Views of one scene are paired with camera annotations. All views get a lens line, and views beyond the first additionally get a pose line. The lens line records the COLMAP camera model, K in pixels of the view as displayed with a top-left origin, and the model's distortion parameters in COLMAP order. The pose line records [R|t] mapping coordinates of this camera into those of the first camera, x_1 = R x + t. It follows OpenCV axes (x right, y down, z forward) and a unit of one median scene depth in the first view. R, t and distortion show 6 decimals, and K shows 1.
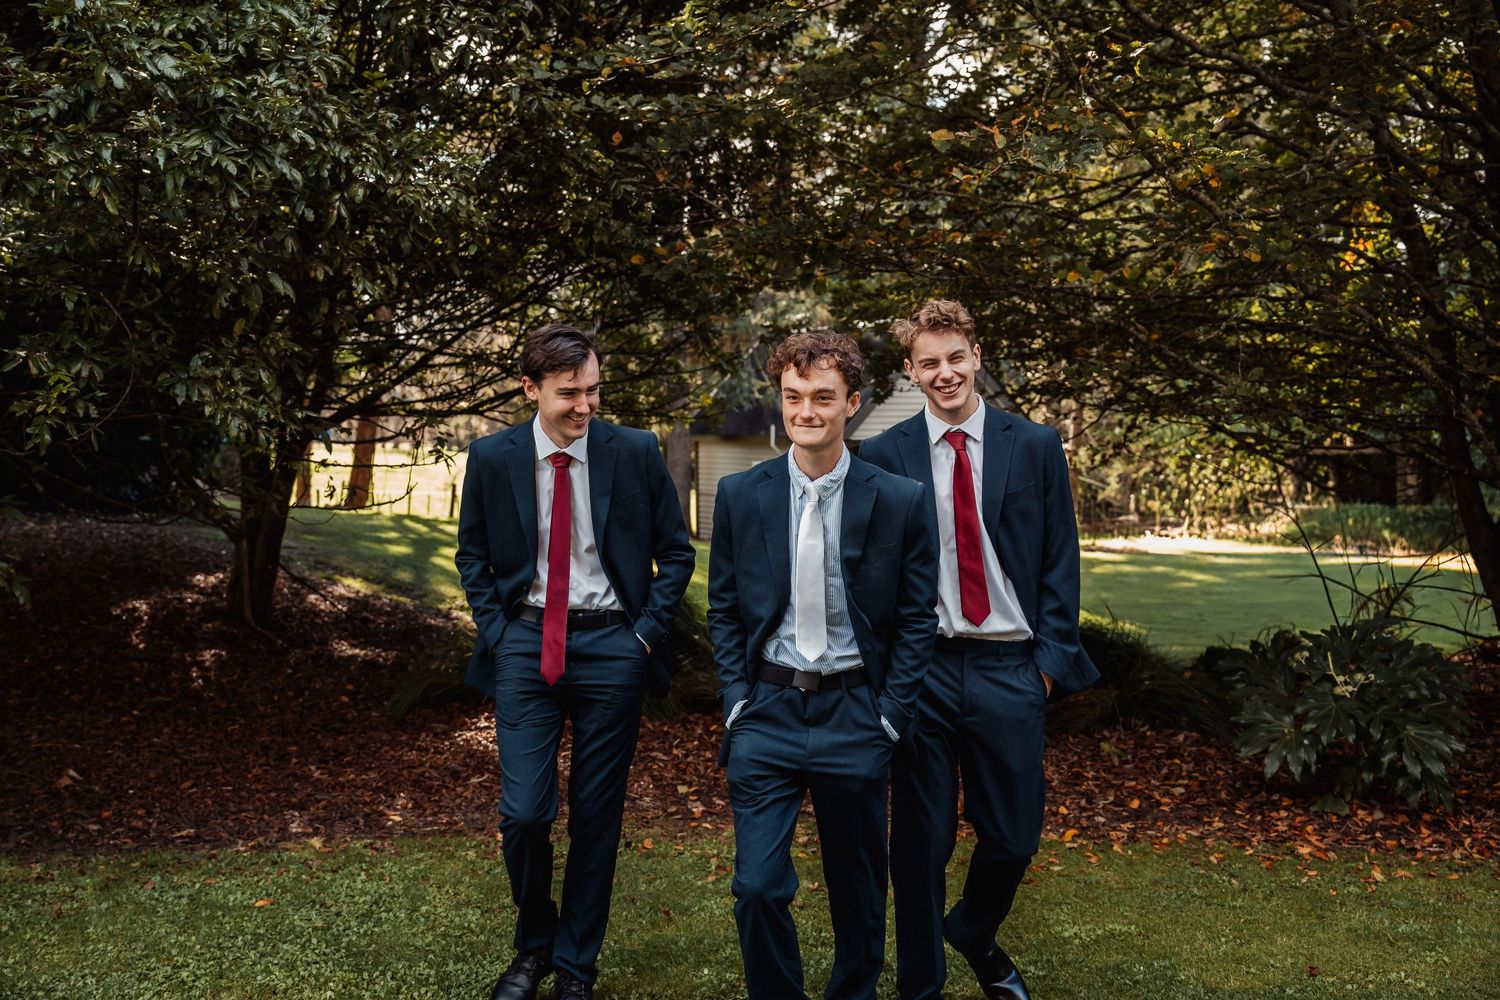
lens RADIAL K [[1645.2, 0, 750.9], [0, 1645.2, 490.2], [0, 0, 1]] dist [0.114364, 0.000000]
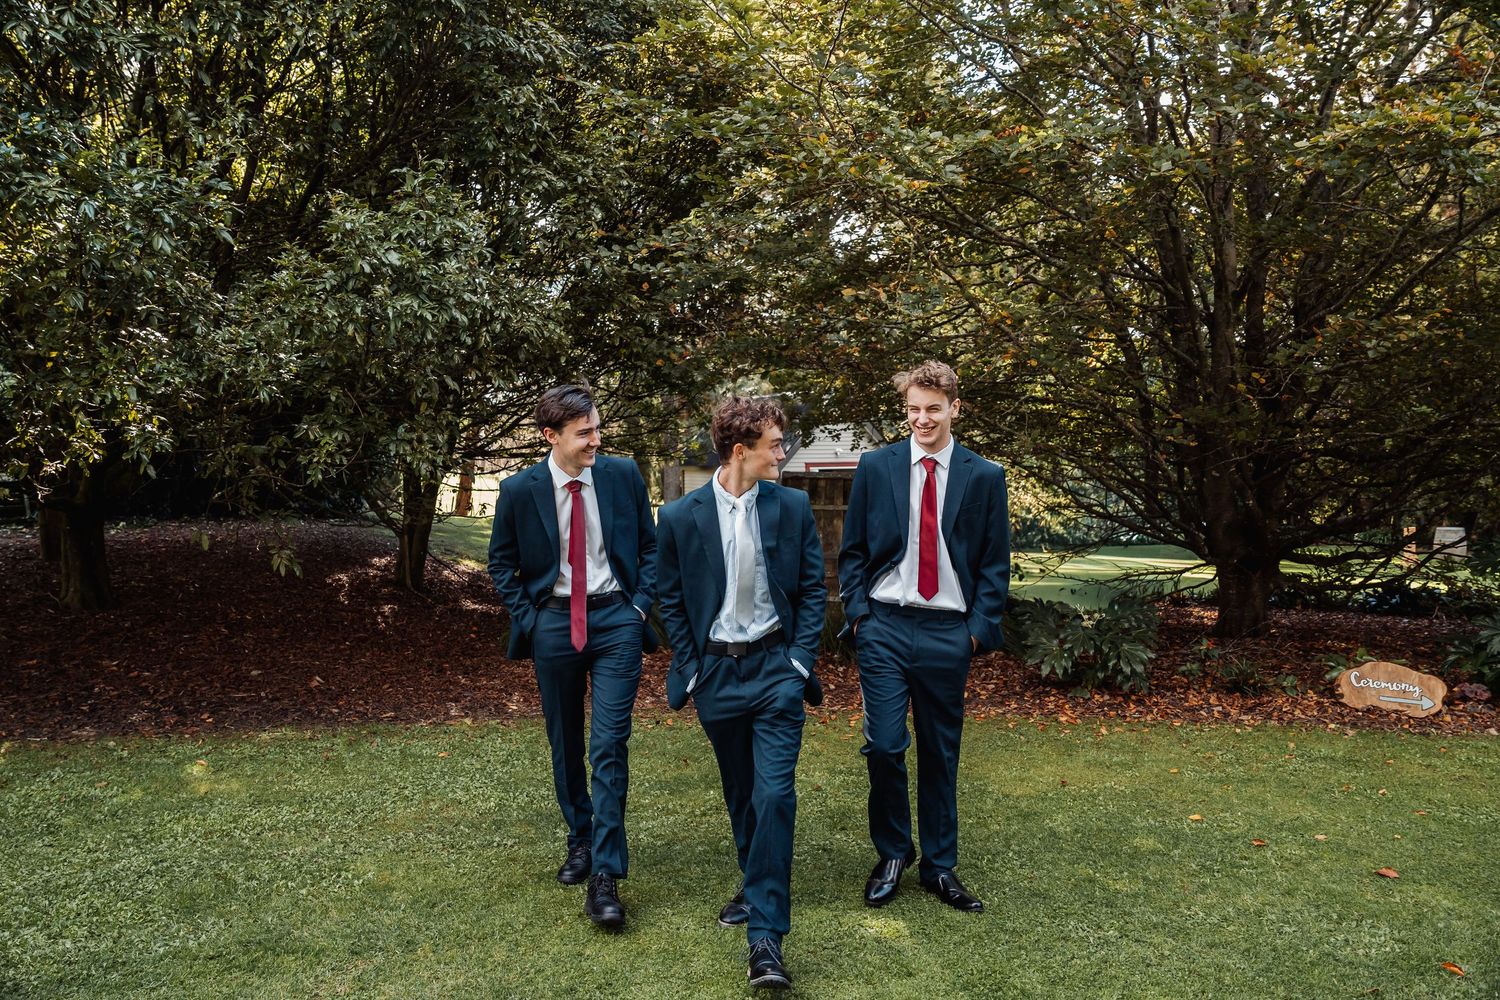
lens RADIAL K [[1095.1, 0, 753.1], [0, 1095.1, 493.0], [0, 0, 1]] dist [-0.062158, 0.021532]
pose [[0.999385, -0.003482, 0.034898, -0.015090], [0.003734, 0.999967, -0.007157, -0.003676], [-0.034872, 0.007283, 0.999365, -0.070813]]
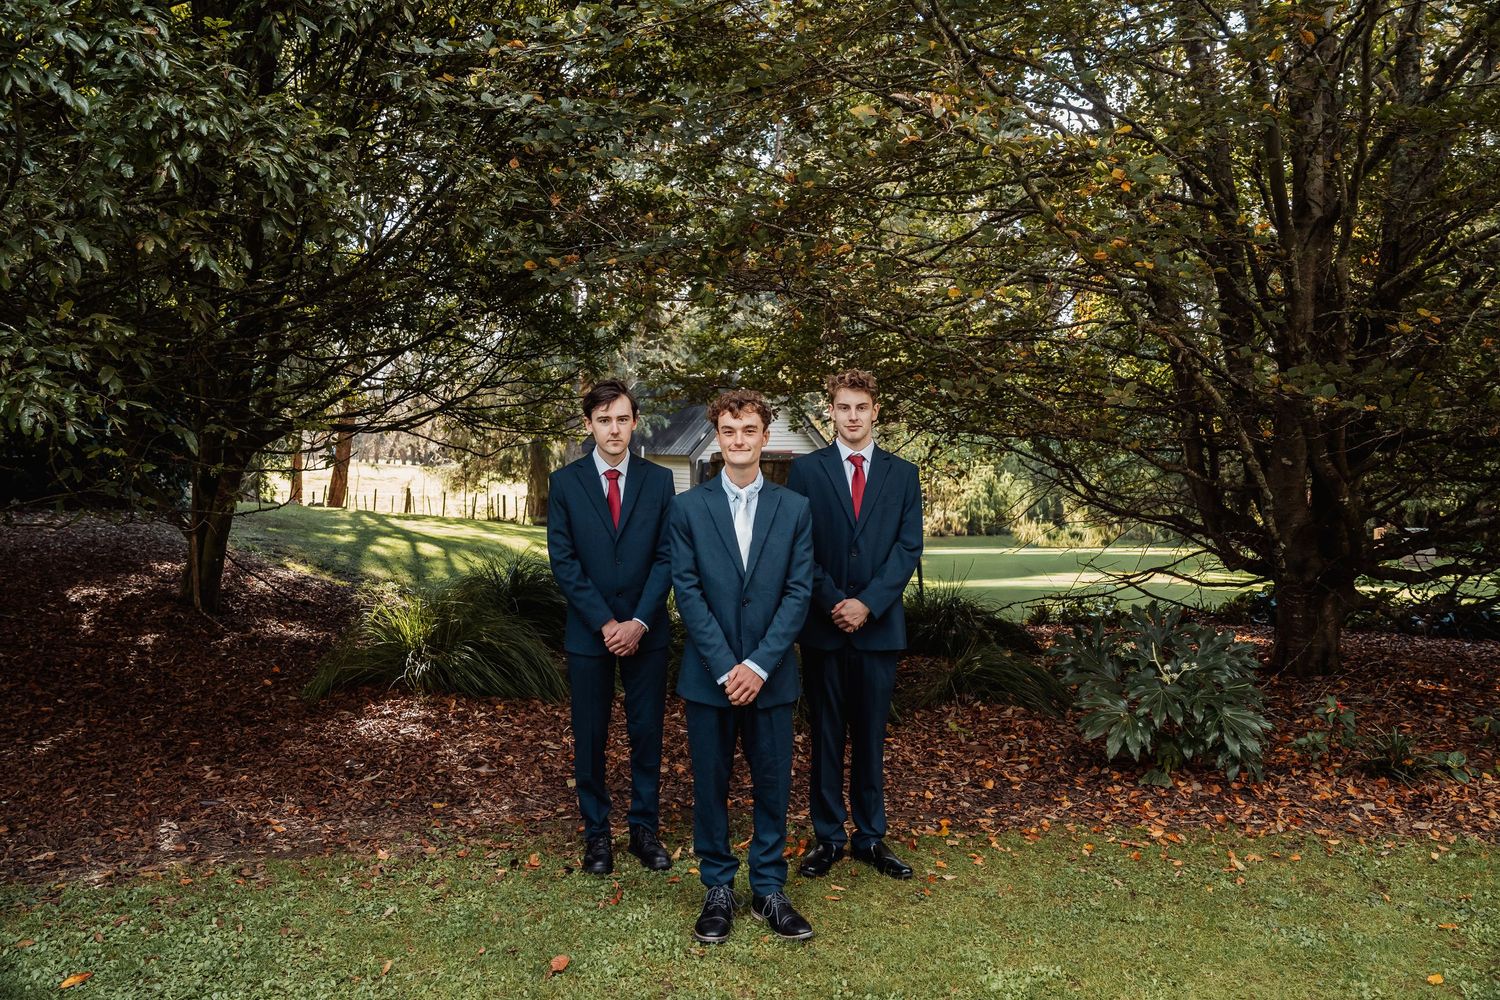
lens RADIAL K [[1095.1, 0, 751.5], [0, 1095.1, 492.2], [0, 0, 1]] dist [-0.062158, 0.021532]
pose [[0.993208, 0.004199, 0.116279, -0.009625], [-0.004053, 0.999991, -0.001492, -0.002176], [-0.116285, 0.001011, 0.993215, 0.314824]]
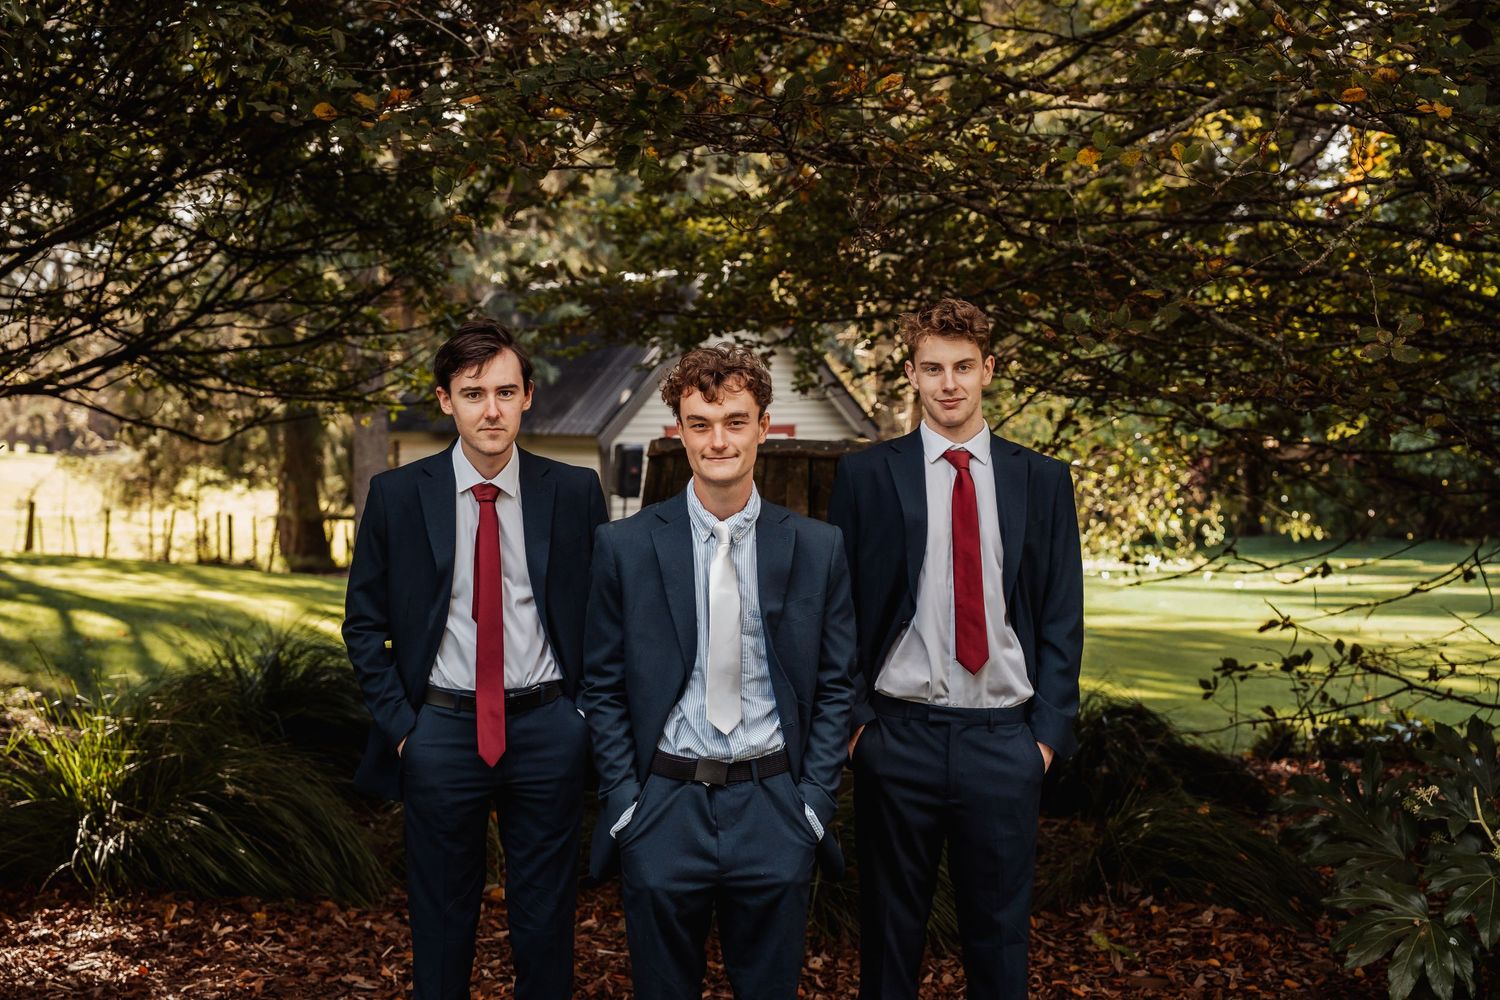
lens RADIAL K [[2162.2, 0, 740.1], [0, 2162.2, 512.1], [0, 0, 1]] dist [0.237018, 0.000000]
pose [[0.991902, -0.002975, 0.126972, -0.022378], [0.002633, 0.999992, 0.002863, -0.006144], [-0.126979, -0.002505, 0.991902, 0.240628]]
